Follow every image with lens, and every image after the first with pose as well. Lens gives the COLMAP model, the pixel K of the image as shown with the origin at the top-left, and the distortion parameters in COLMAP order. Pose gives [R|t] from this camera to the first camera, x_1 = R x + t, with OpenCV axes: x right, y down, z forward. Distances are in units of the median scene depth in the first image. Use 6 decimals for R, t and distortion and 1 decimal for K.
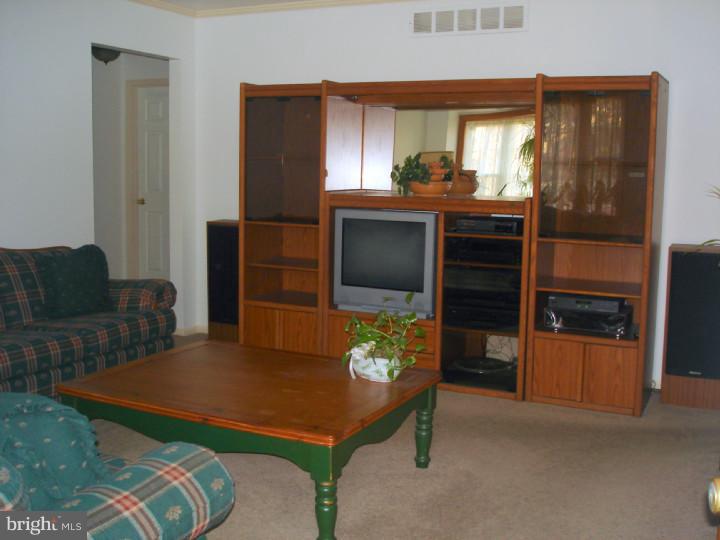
lens RADIAL K [[820.1, 0, 360.0], [0, 820.1, 270.0], [0, 0, 1]] dist [-0.087134, -0.019241]
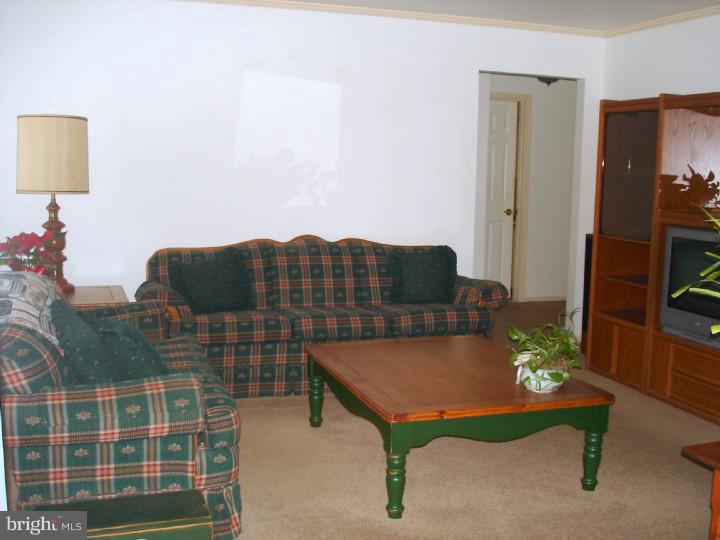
lens RADIAL K [[820.1, 0, 360.0], [0, 820.1, 270.0], [0, 0, 1]] dist [-0.087134, -0.019241]
pose [[0.698173, 0.085618, -0.710791, 0.421610], [-0.097294, 0.994959, 0.024281, -0.012726], [0.709287, 0.052204, 0.702984, 0.085860]]
